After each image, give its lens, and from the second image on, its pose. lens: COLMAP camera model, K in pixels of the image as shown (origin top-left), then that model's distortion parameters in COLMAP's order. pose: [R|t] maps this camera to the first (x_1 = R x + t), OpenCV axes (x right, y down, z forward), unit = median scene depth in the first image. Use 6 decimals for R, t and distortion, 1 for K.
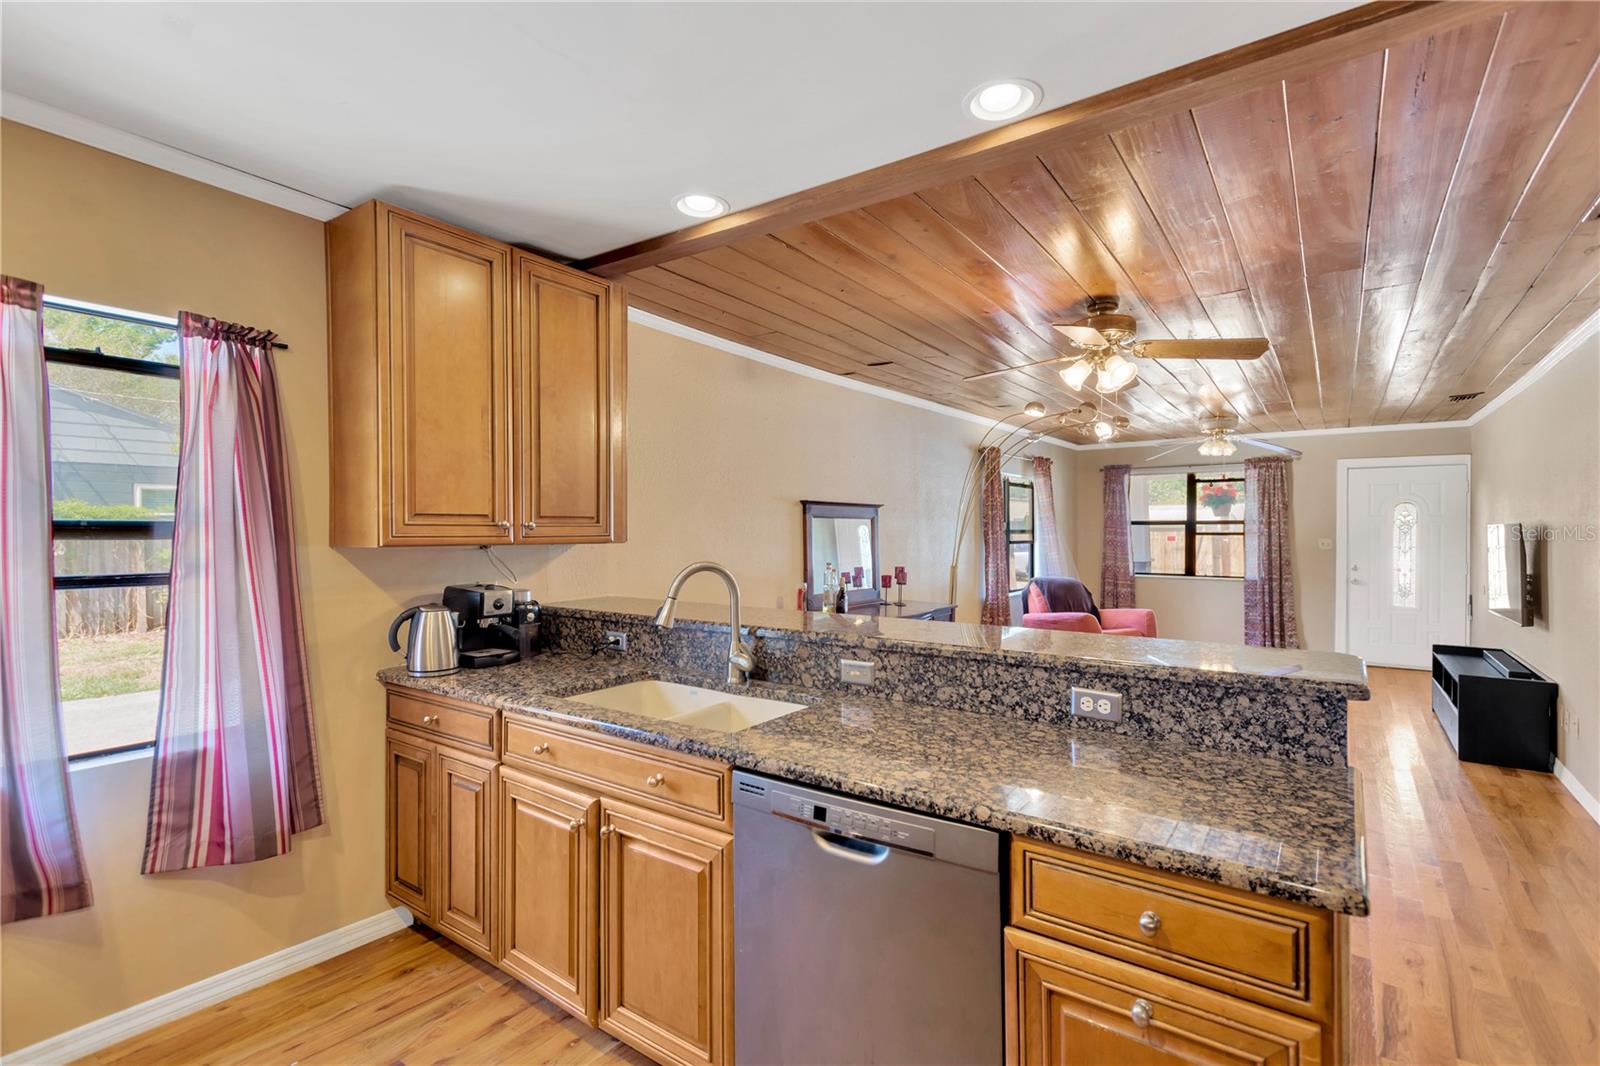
lens RADIAL K [[741.5, 0, 800.0], [0, 741.5, 528.9], [0, 0, 1]] dist [0.003472, -0.000455]
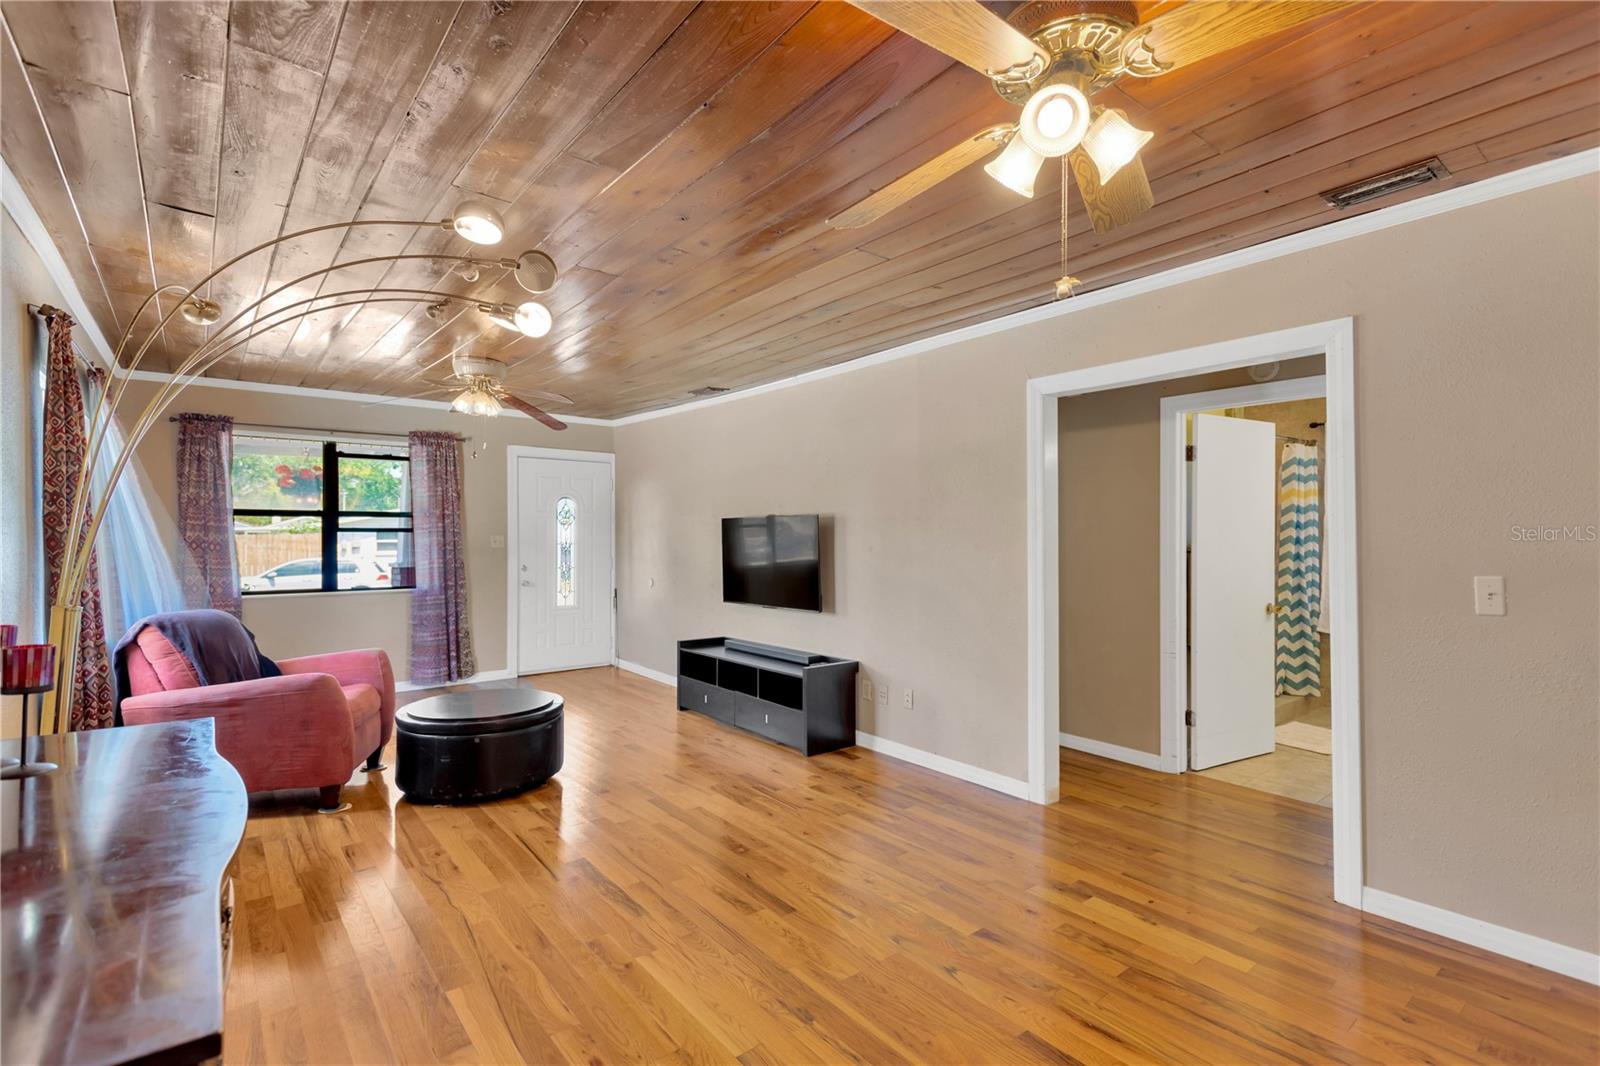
lens RADIAL K [[741.5, 0, 793.2], [0, 741.5, 533.5], [0, 0, 1]] dist [0.003472, -0.000455]
pose [[0.261025, 0.001456, 0.965331, -0.036049], [-0.002496, 0.999997, -0.000833, 0.011844], [-0.965329, -0.002192, 0.261028, 0.489655]]
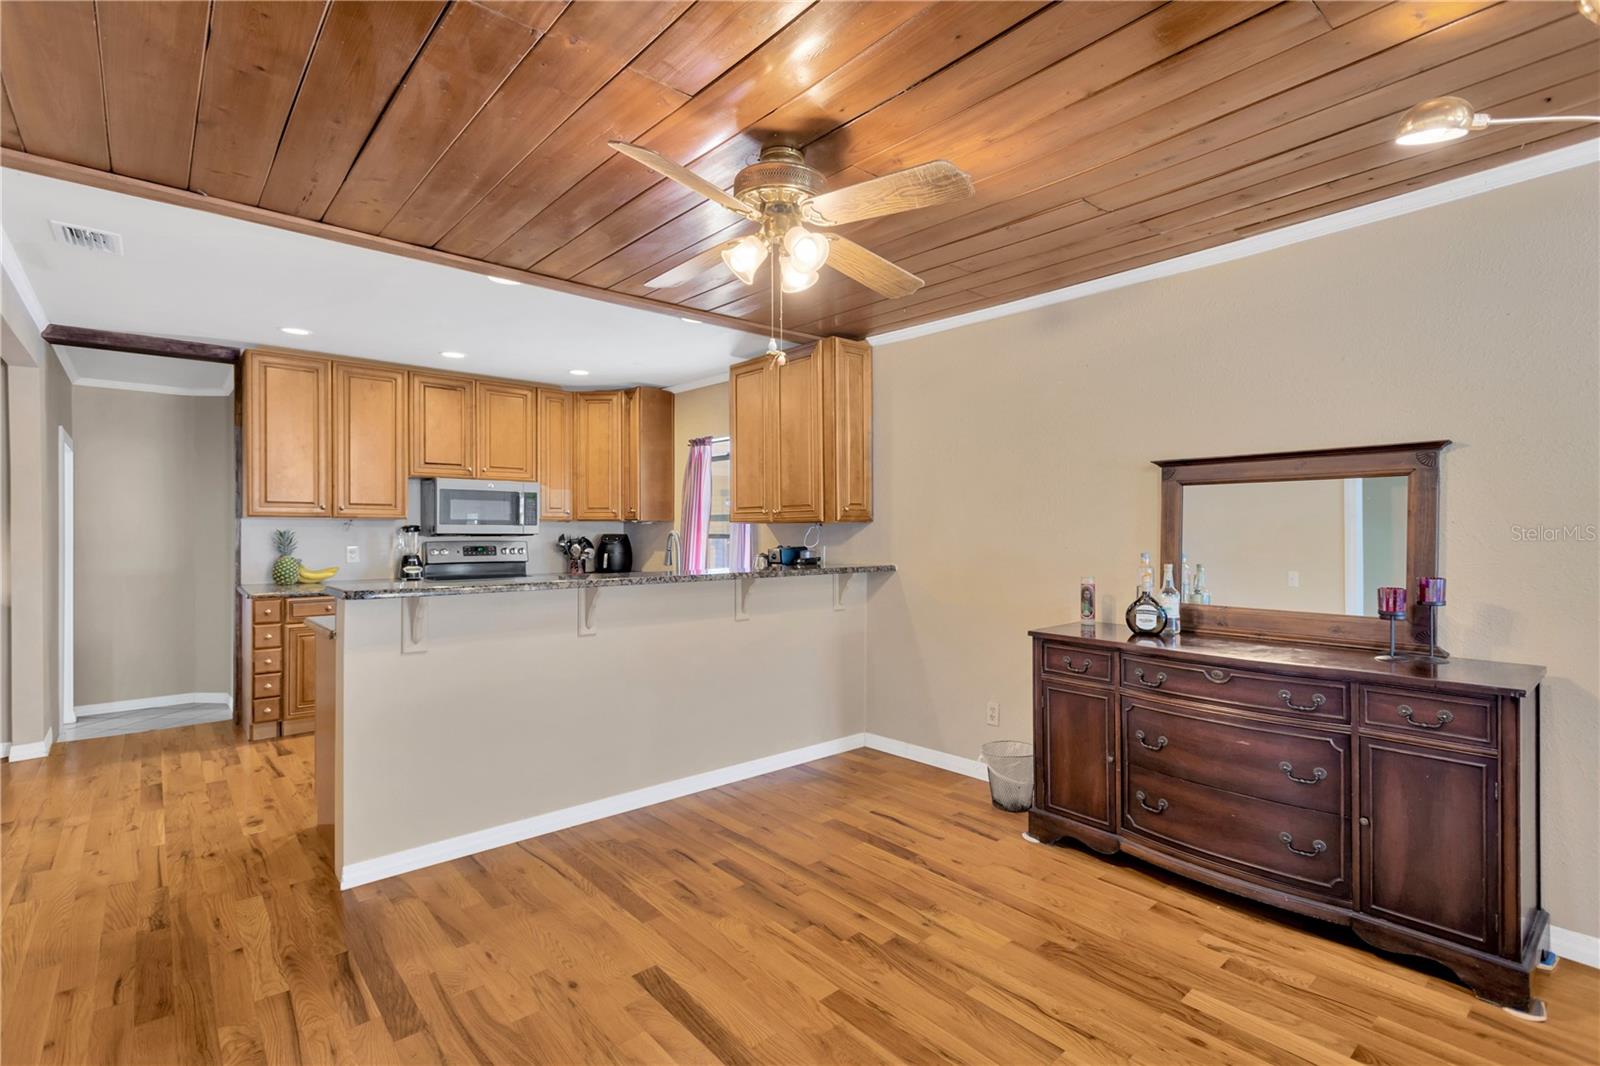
lens RADIAL K [[741.5, 0, 807.3], [0, 741.5, 531.9], [0, 0, 1]] dist [0.003472, -0.000455]
pose [[-0.201926, 0.005089, -0.979387, 0.530126], [0.009491, 0.999950, 0.003239, 0.015054], [0.979355, -0.008641, -0.201965, 0.581689]]
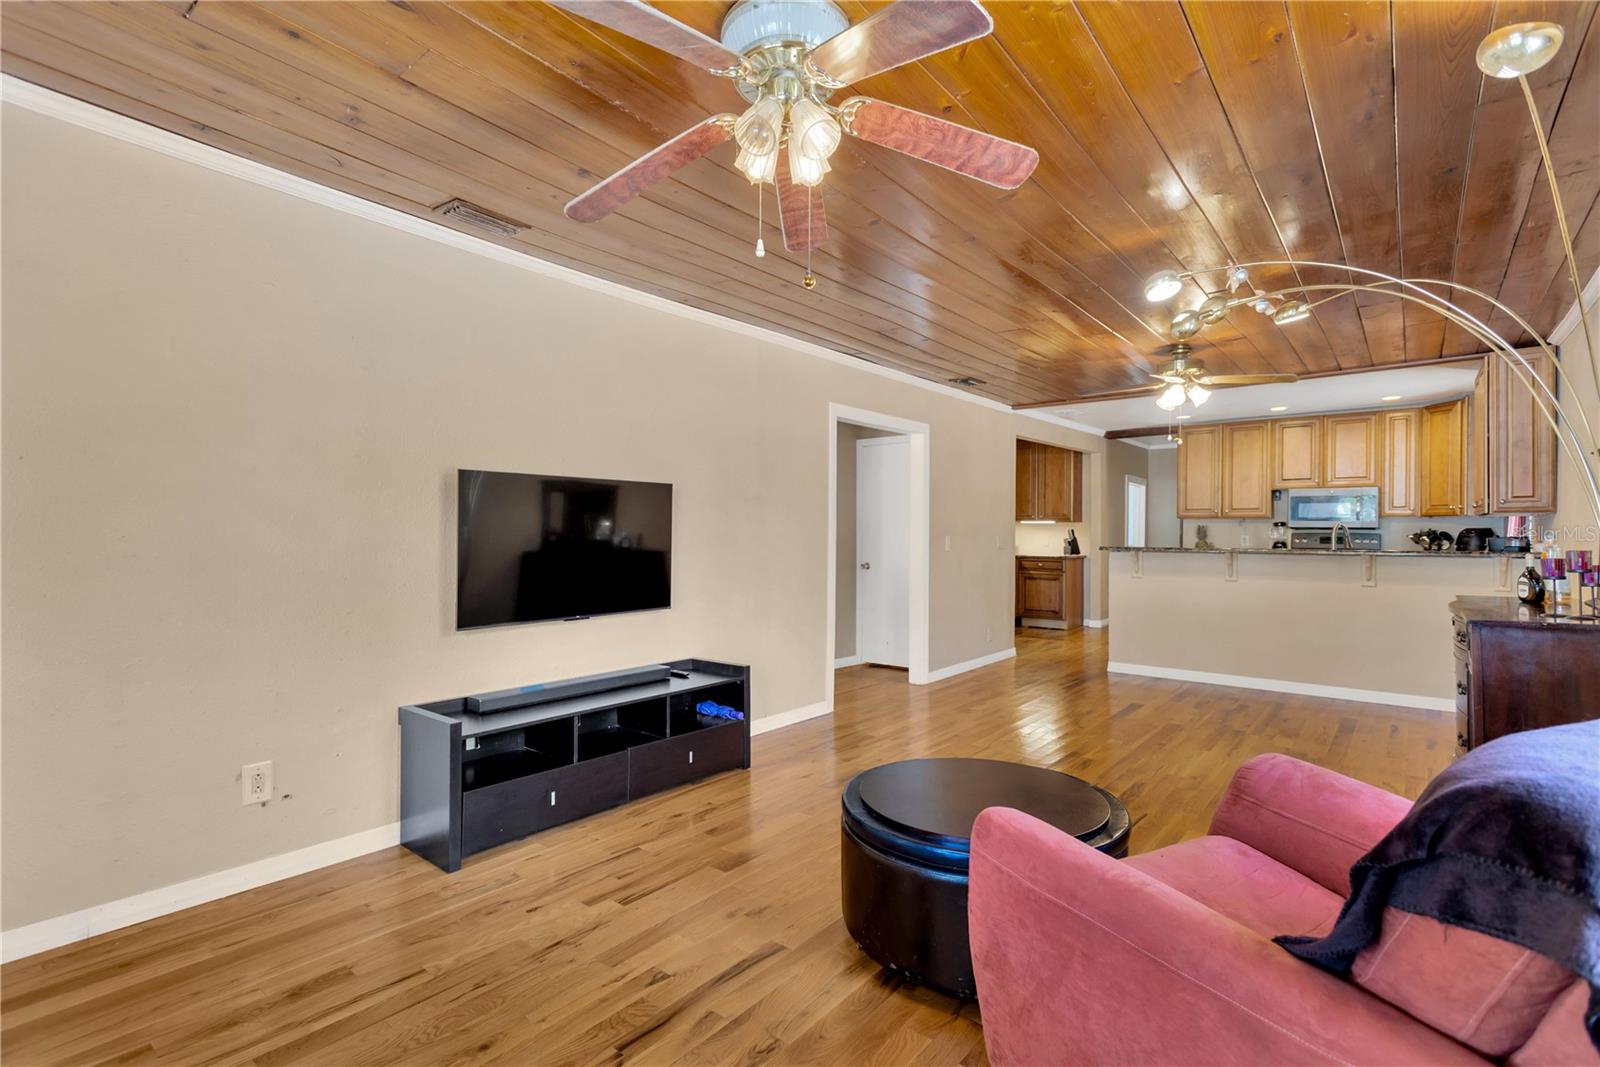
lens RADIAL K [[741.5, 0, 797.5], [0, 741.5, 534.4], [0, 0, 1]] dist [0.003472, -0.000455]
pose [[-0.998398, -0.000258, 0.056573, 0.534911], [-0.000702, 0.999969, -0.007827, 0.035497], [-0.056569, -0.007854, -0.998368, 1.215745]]
